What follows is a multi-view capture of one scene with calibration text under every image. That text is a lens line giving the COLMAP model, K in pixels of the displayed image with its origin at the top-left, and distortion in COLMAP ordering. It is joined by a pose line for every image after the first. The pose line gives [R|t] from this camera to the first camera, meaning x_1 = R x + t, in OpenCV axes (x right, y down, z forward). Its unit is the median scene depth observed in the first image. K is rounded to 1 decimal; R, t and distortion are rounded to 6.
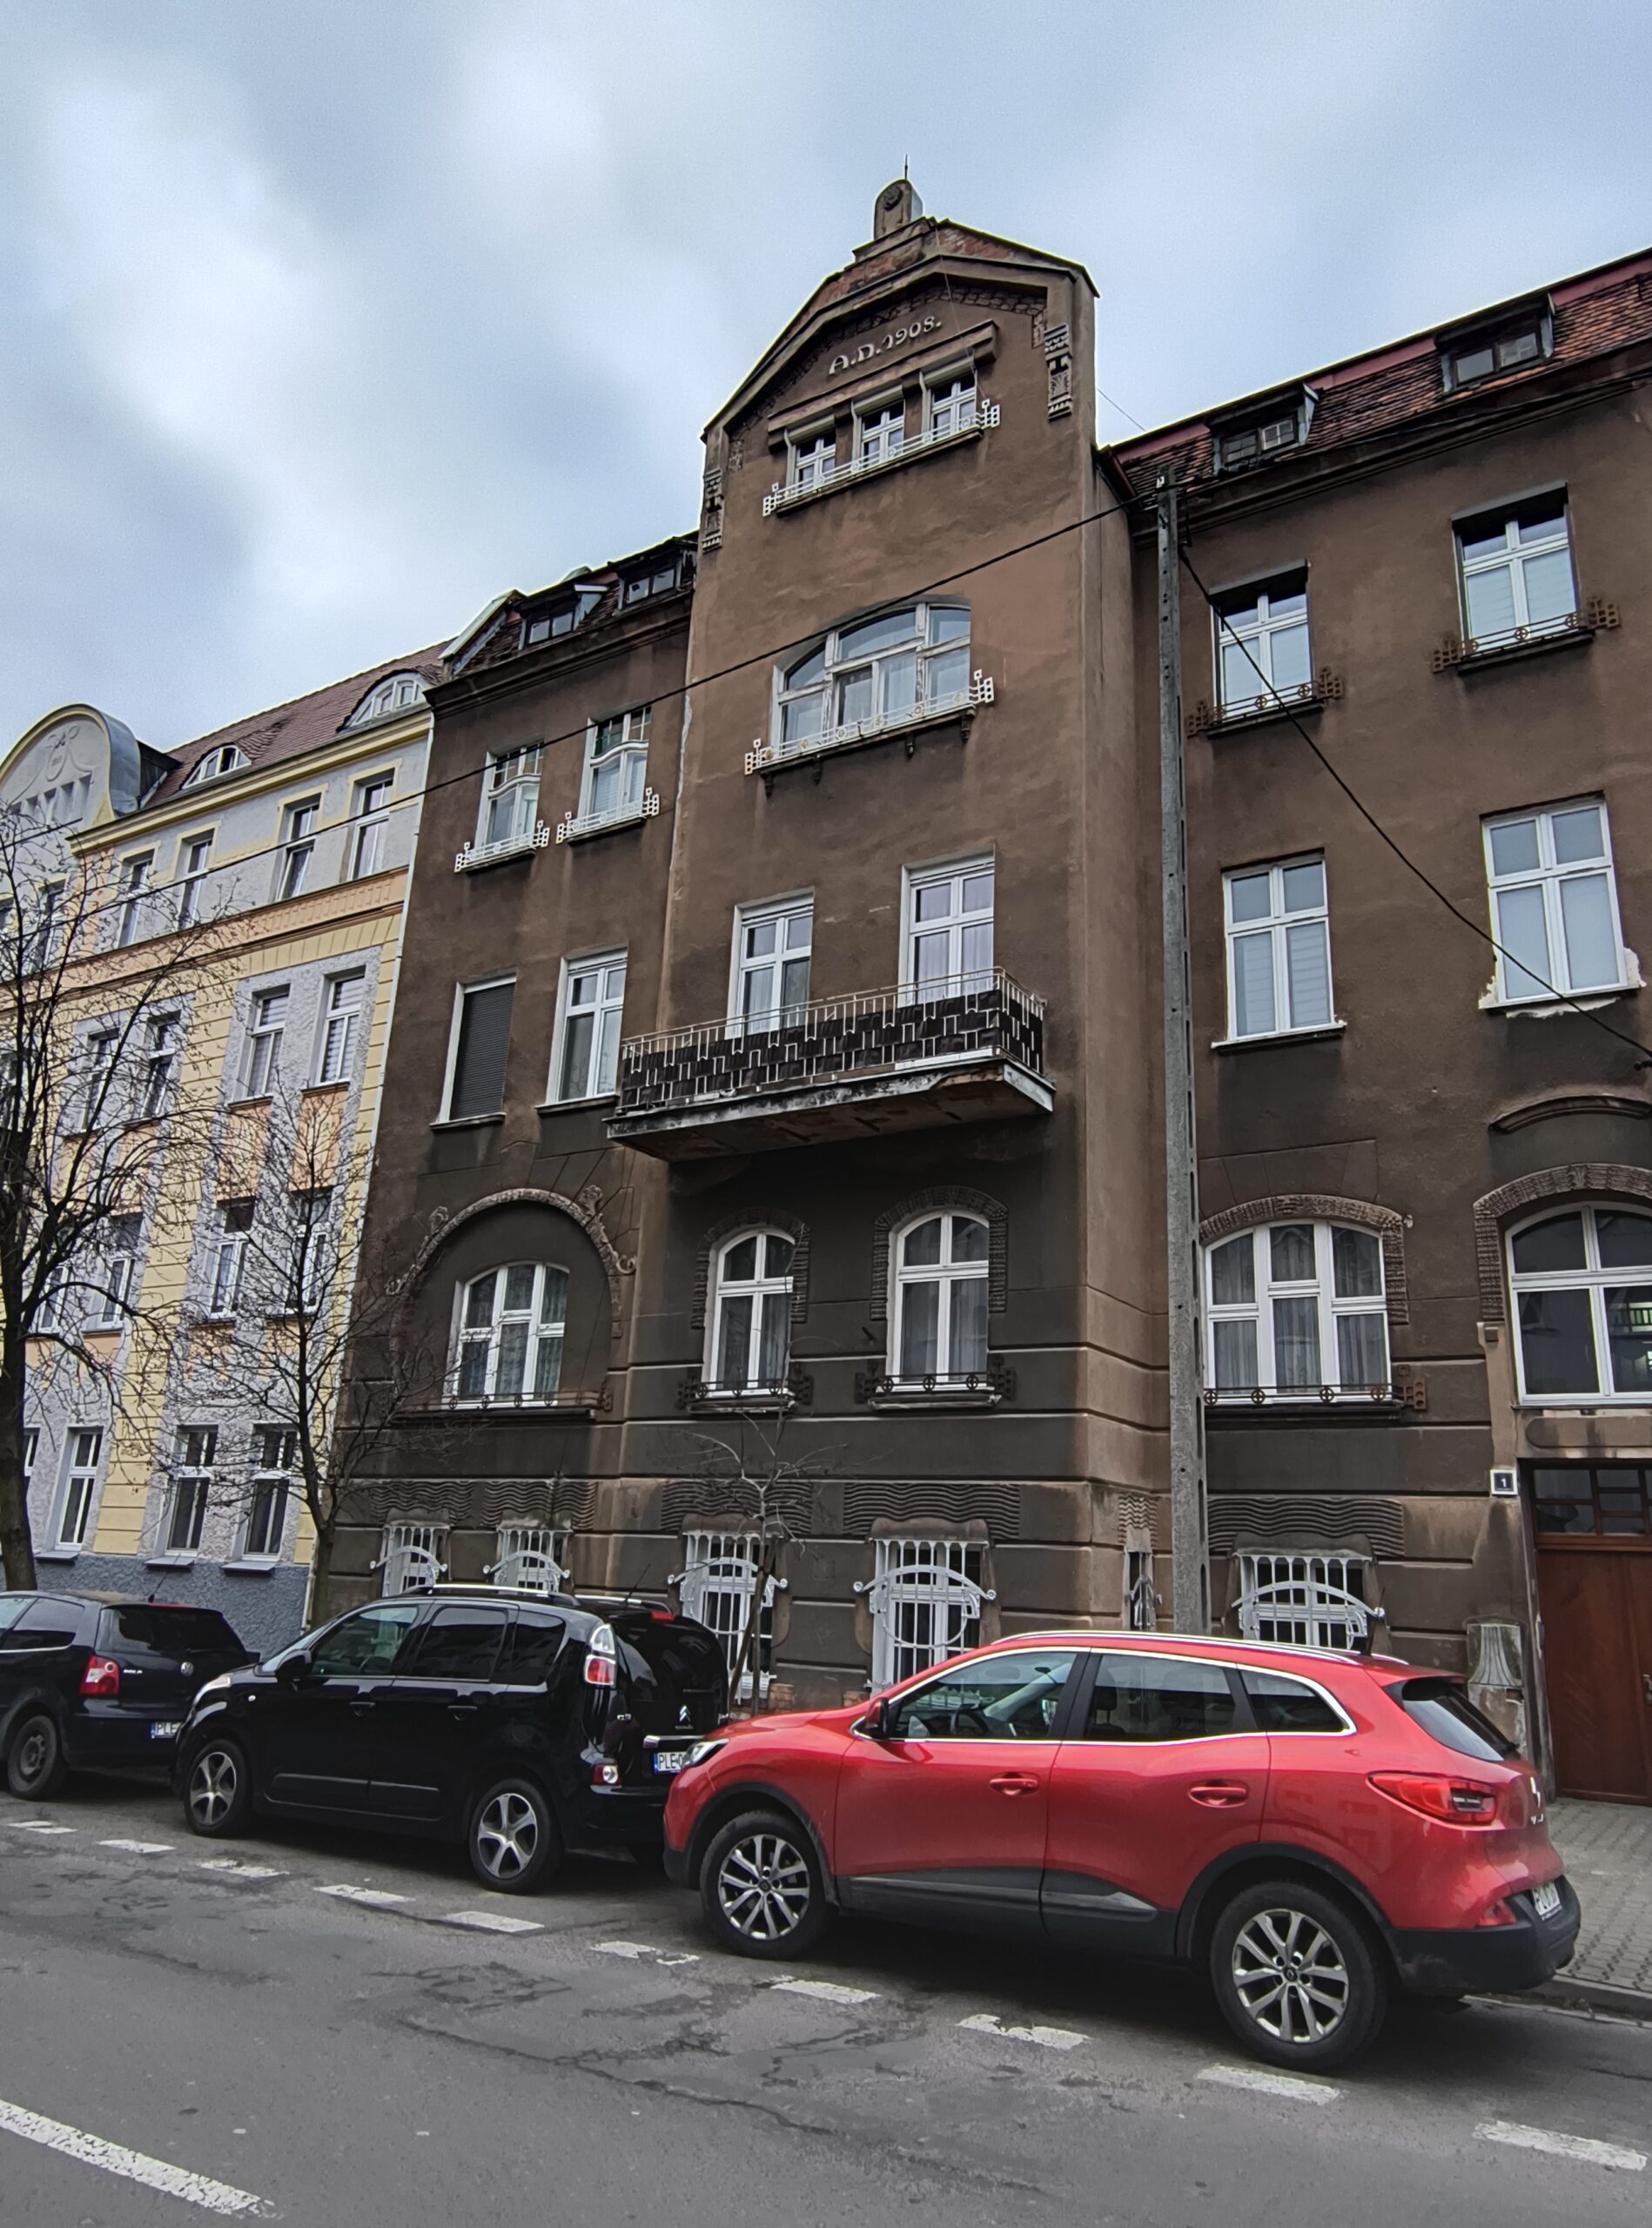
lens RADIAL K [[1734.4, 0, 826.0], [0, 1734.4, 1114.0], [0, 0, 1]] dist [0.039042, -0.000369]
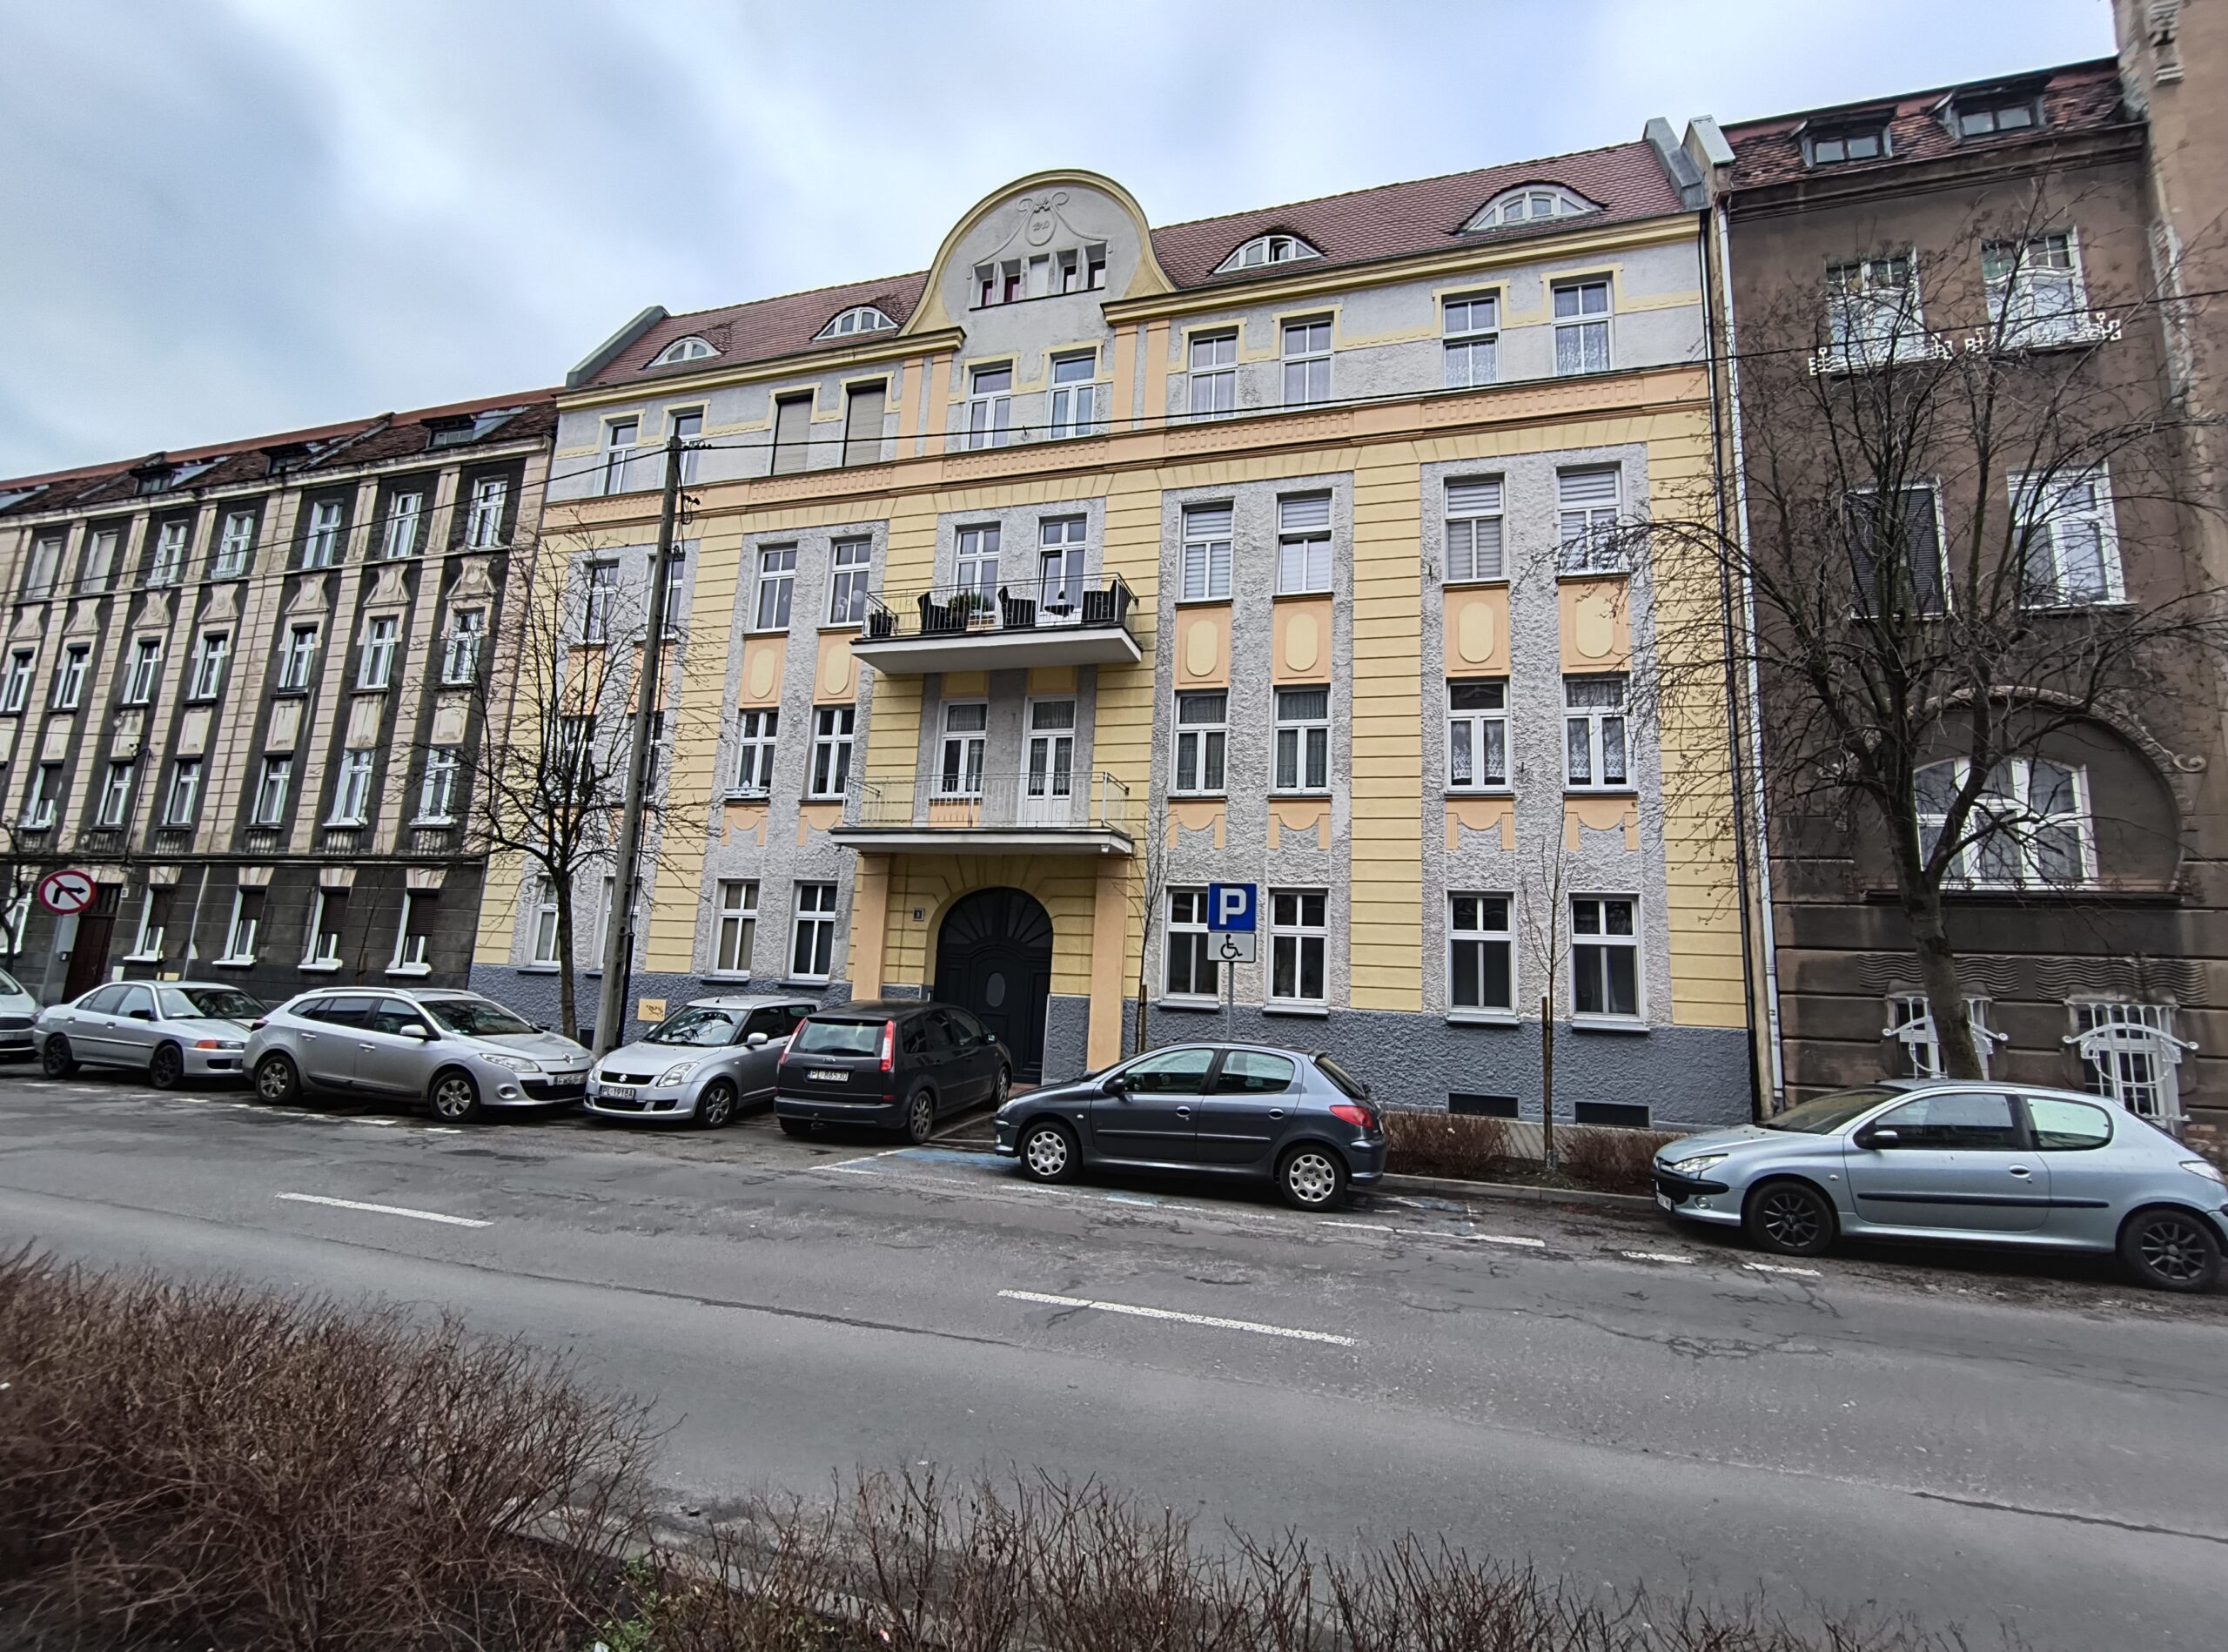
lens RADIAL K [[919.0, 0, 1113.7], [0, 919.0, 907.6], [0, 0, 1]] dist [0.011087, -0.008997]
pose [[0.940227, 0.013876, 0.340266, -0.656374], [-0.083539, 0.978038, 0.190954, 0.085735], [-0.330143, -0.207965, 0.920737, 0.480385]]
